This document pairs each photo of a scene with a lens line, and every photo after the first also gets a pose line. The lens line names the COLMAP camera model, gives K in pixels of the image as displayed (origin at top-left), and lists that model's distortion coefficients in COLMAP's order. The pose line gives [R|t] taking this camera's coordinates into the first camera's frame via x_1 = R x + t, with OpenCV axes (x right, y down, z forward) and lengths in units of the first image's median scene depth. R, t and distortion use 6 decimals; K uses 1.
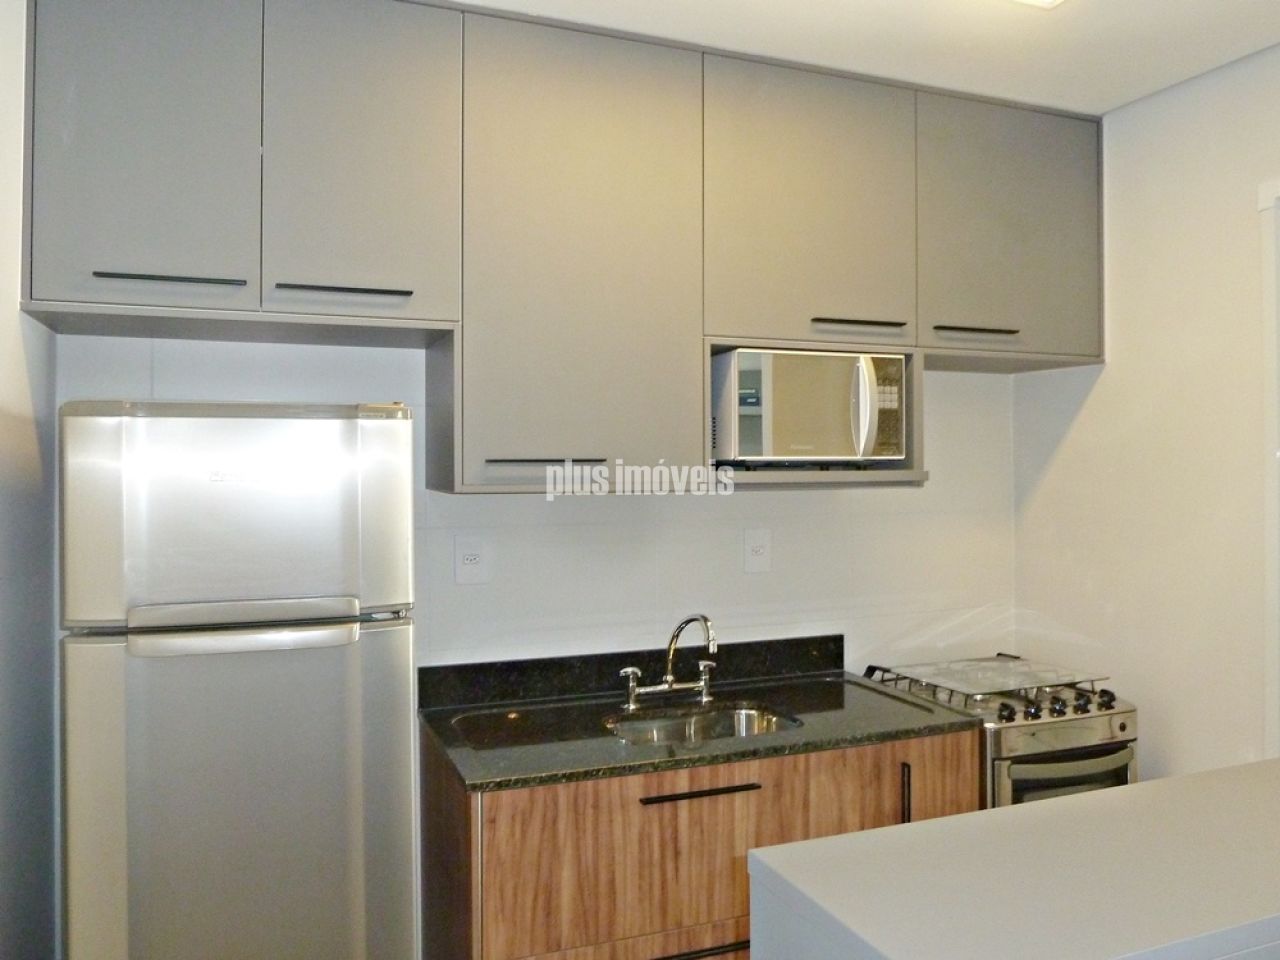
lens RADIAL K [[967.9, 0, 640.0], [0, 967.9, 480.0], [0, 0, 1]] dist [-0.041545, 0.001367]
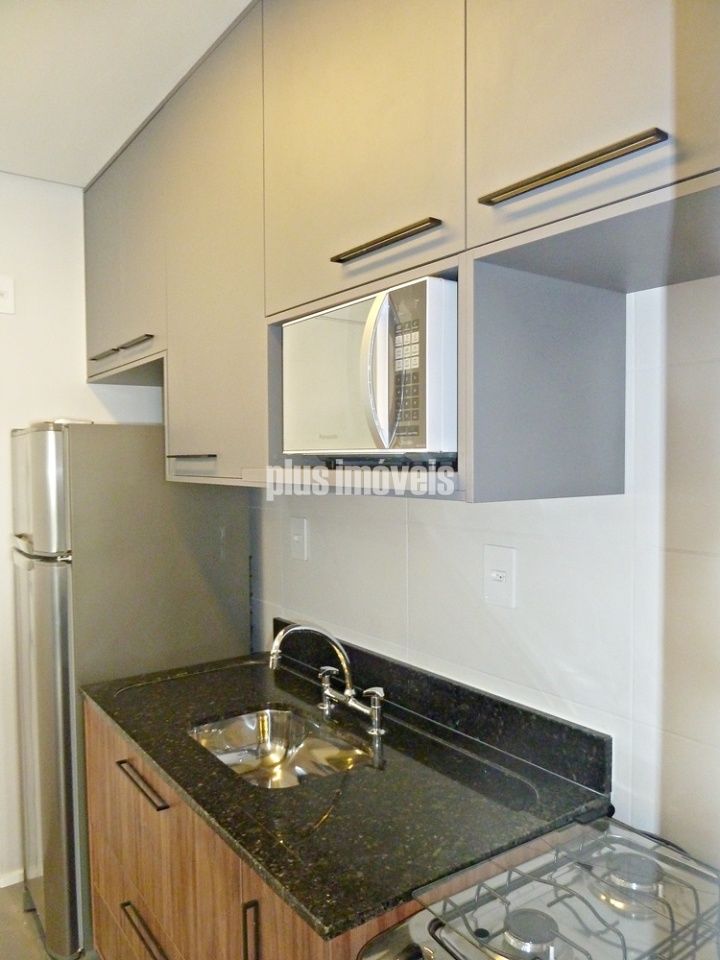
lens RADIAL K [[725.9, 0, 360.0], [0, 725.9, 480.0], [0, 0, 1]] dist [-0.041545, 0.001367]
pose [[0.241896, 0.036416, -0.969619, 0.734688], [-0.000303, 0.999298, 0.037455, -0.022486], [0.970302, -0.008766, 0.241737, 0.901729]]
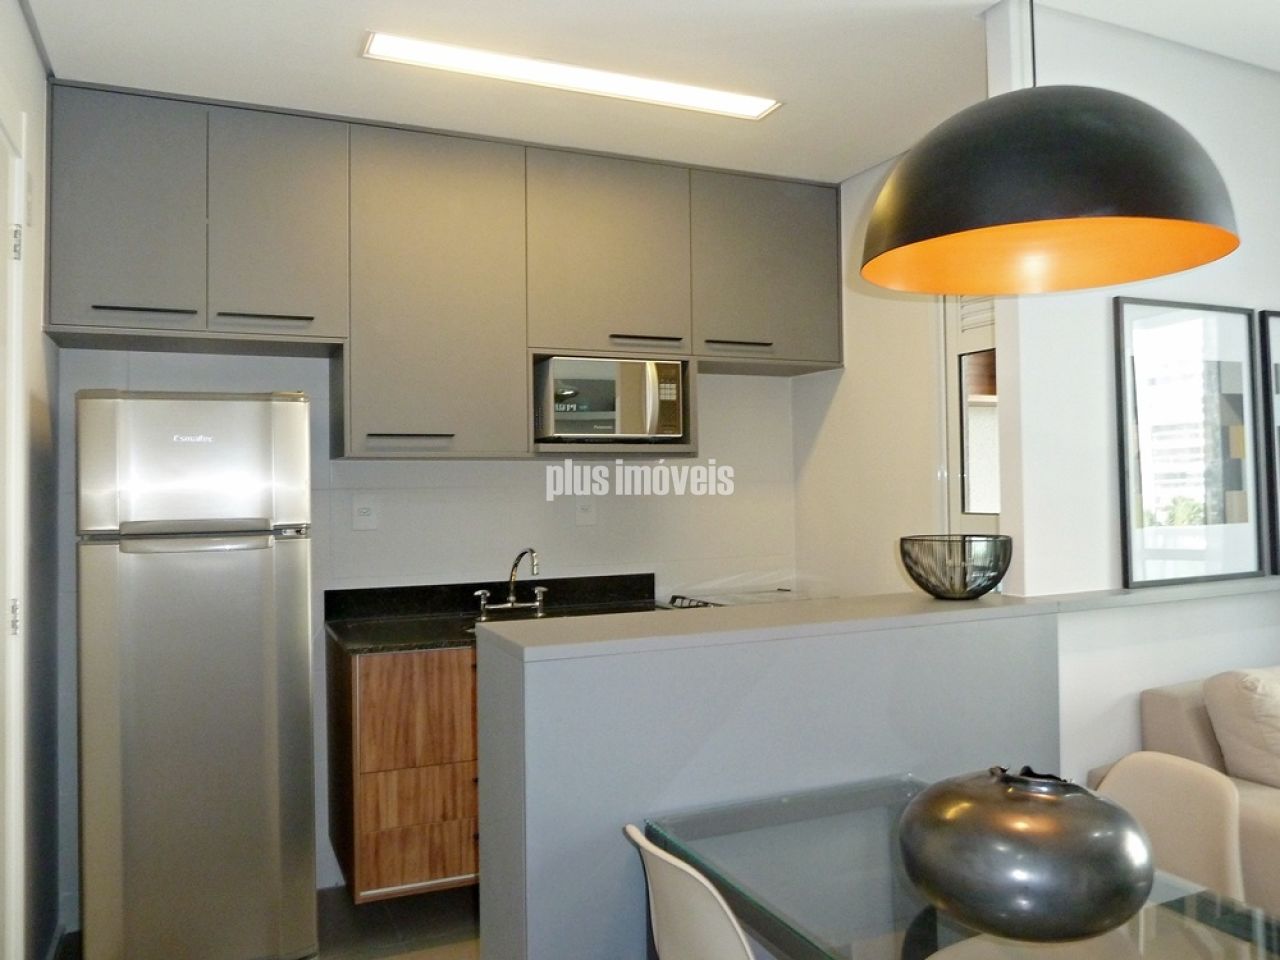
lens RADIAL K [[967.9, 0, 640.0], [0, 967.9, 480.0], [0, 0, 1]] dist [-0.041545, 0.001367]
pose [[0.998854, -0.009639, 0.046874, 0.158065], [0.010570, 0.999751, -0.019654, 0.070663], [-0.046673, 0.020127, 0.998707, -0.397674]]
